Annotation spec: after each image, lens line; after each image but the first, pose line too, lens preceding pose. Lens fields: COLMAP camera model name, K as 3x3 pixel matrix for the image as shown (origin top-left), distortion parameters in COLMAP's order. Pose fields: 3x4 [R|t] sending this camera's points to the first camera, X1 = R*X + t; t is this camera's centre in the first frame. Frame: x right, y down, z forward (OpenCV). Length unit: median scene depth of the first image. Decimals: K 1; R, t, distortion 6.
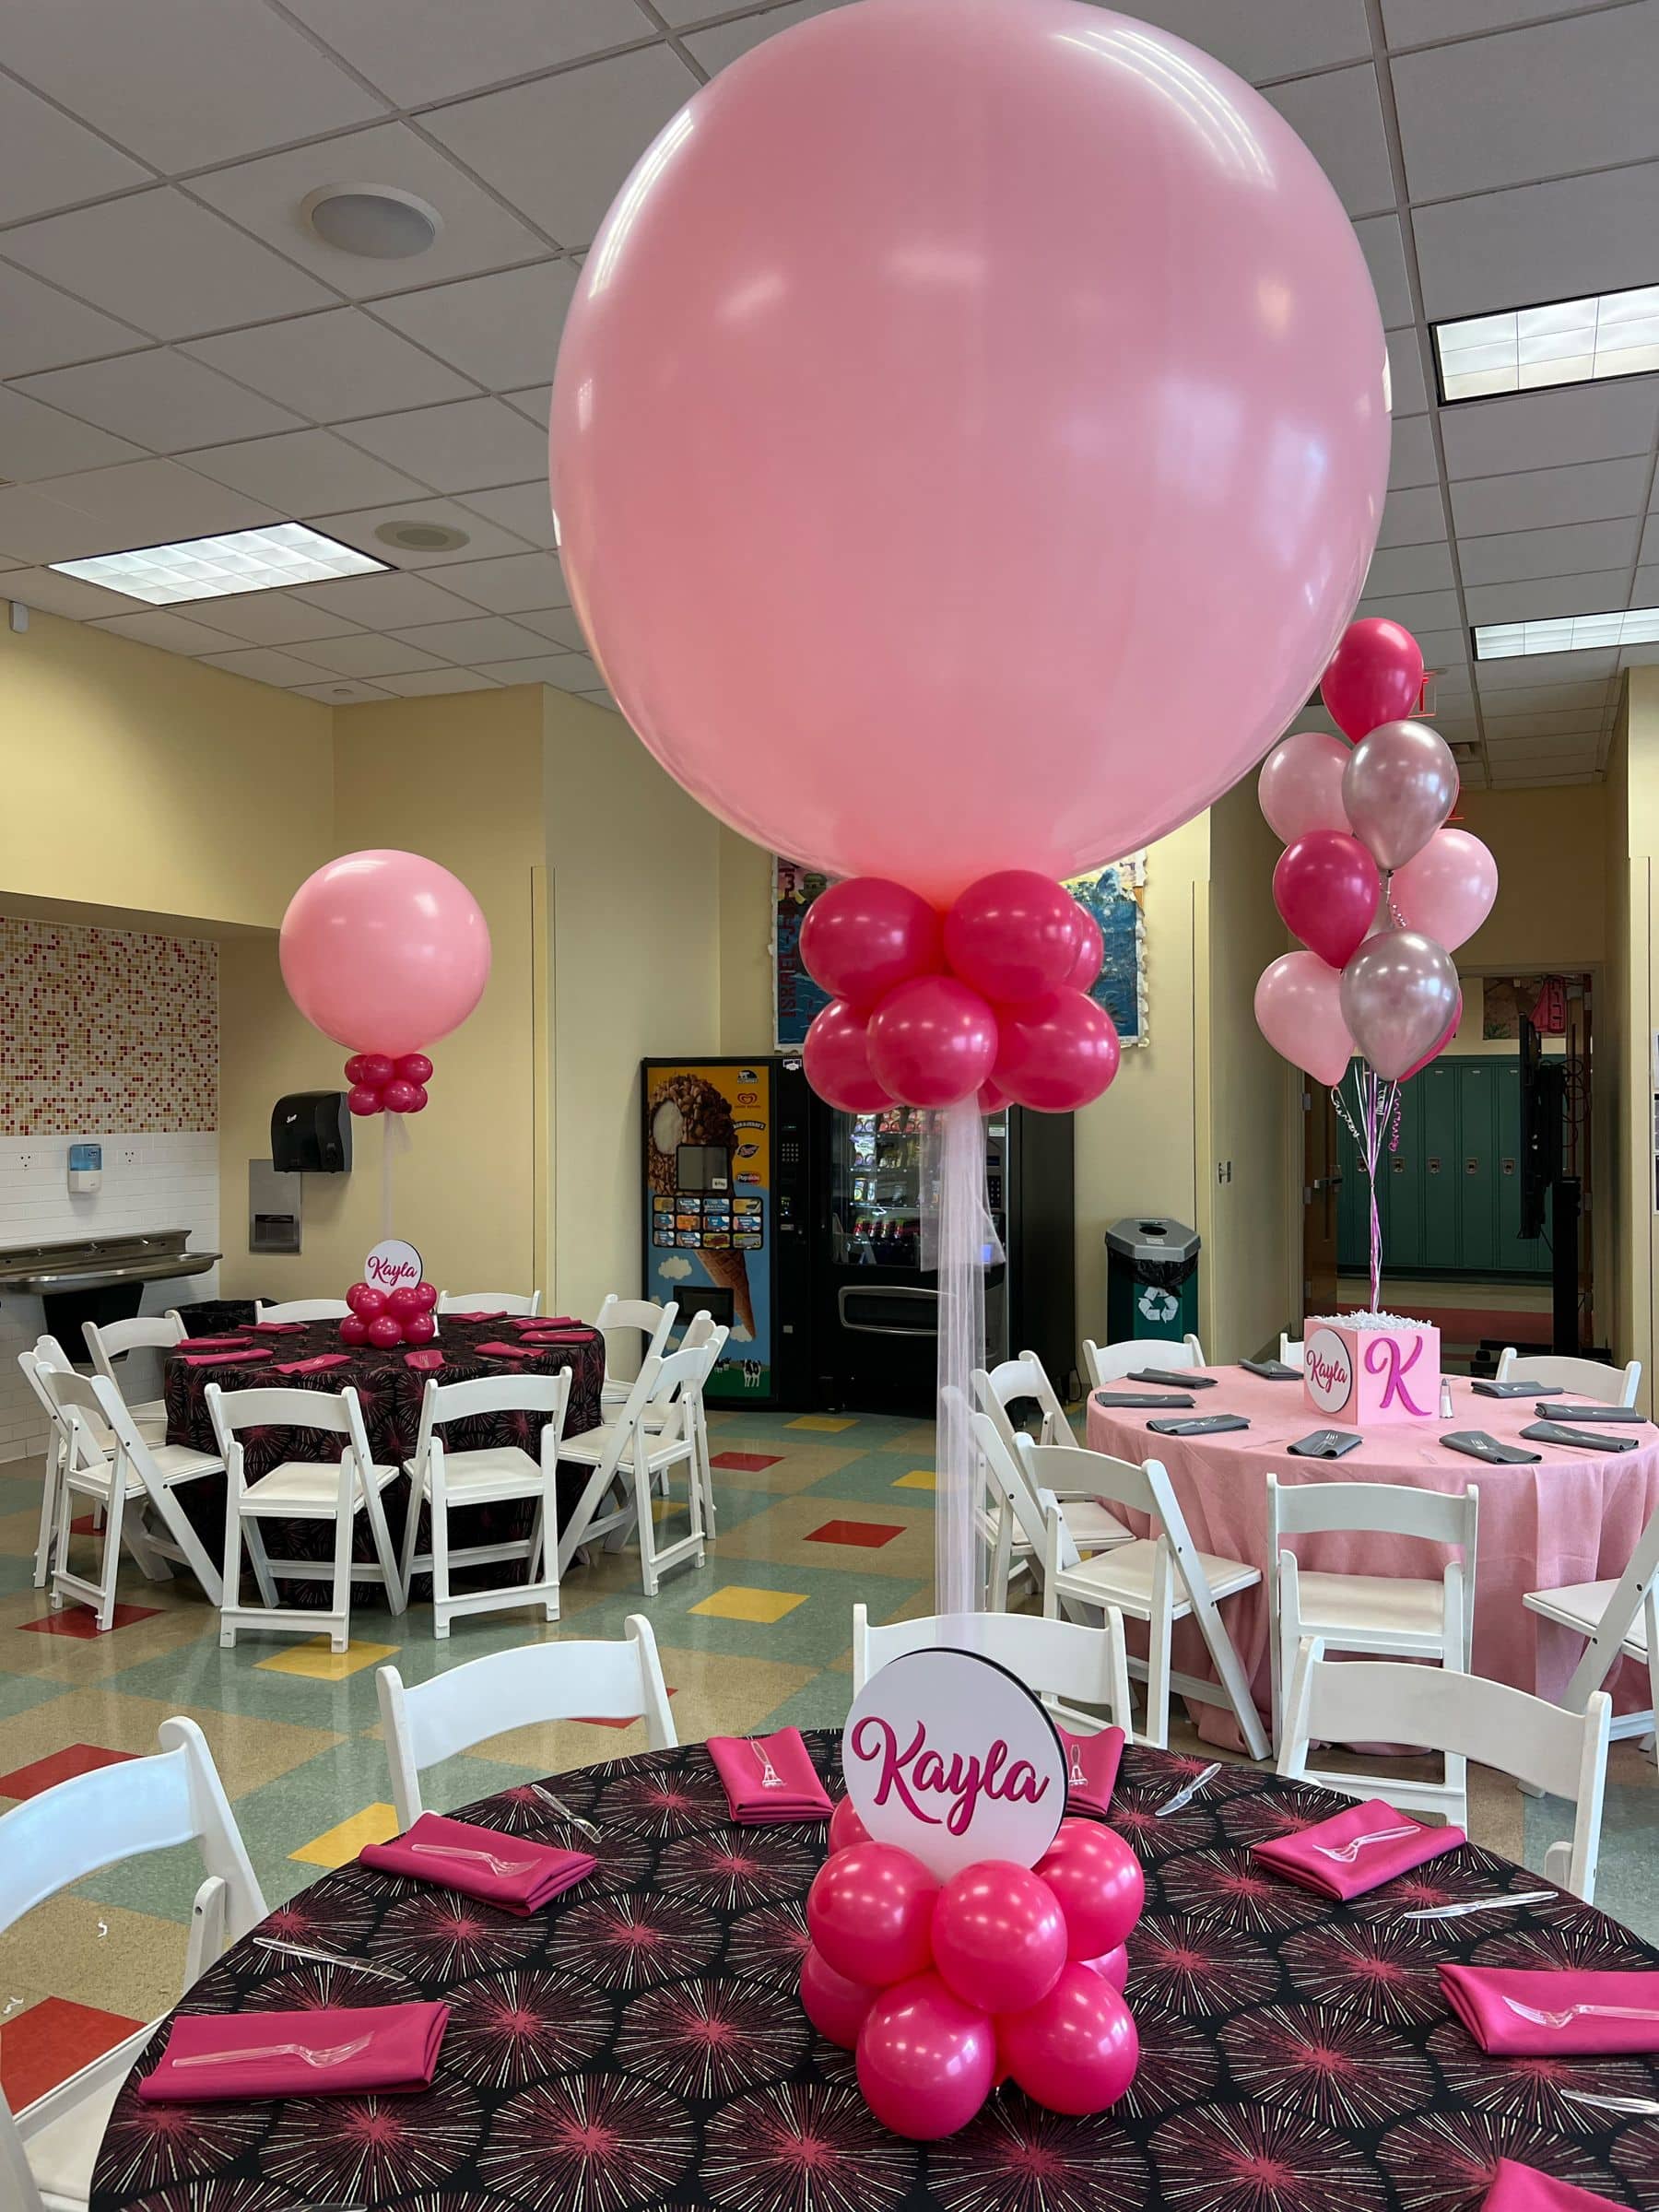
lens RADIAL K [[1450.0, 0, 887.8], [0, 1450.0, 1104.7], [0, 0, 1]] dist [0.010505, -0.021969]
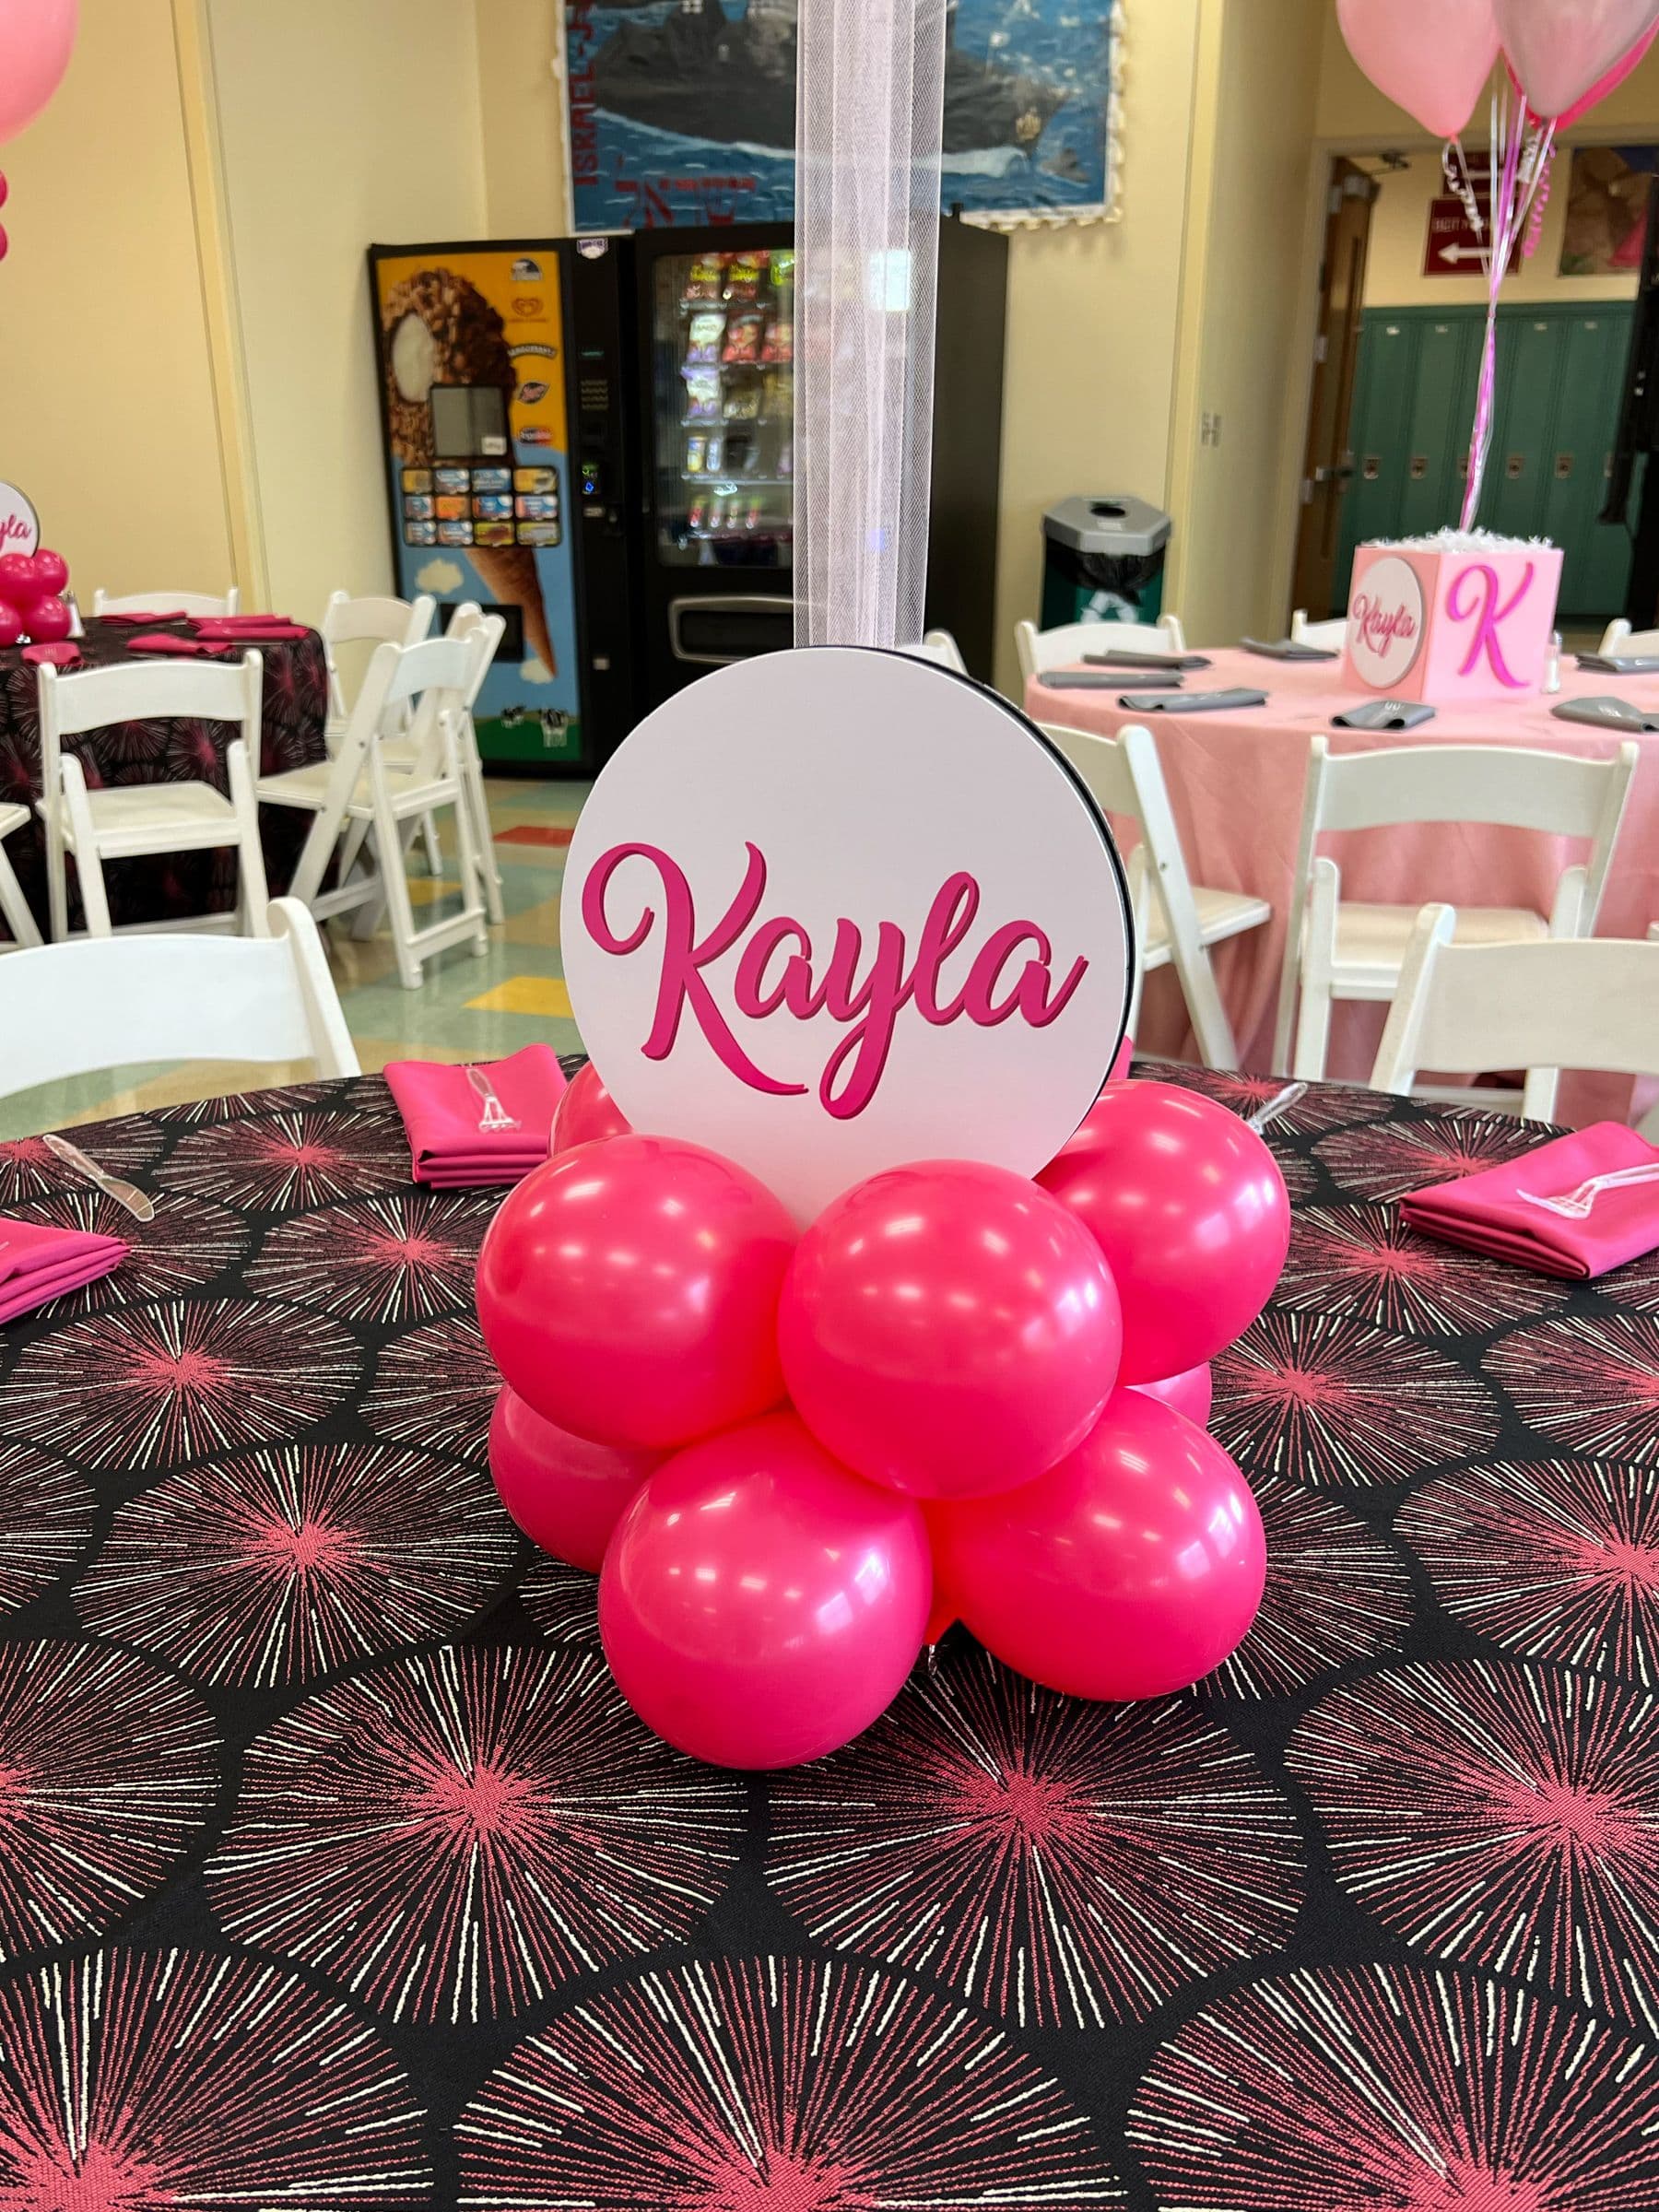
lens RADIAL K [[1450.0, 0, 887.8], [0, 1450.0, 1104.7], [0, 0, 1]] dist [0.010505, -0.021969]
pose [[0.995968, -0.005124, 0.089563, 0.019631], [-0.022884, 0.950828, 0.308873, 0.314745], [-0.086742, -0.309677, 0.946877, 0.517560]]
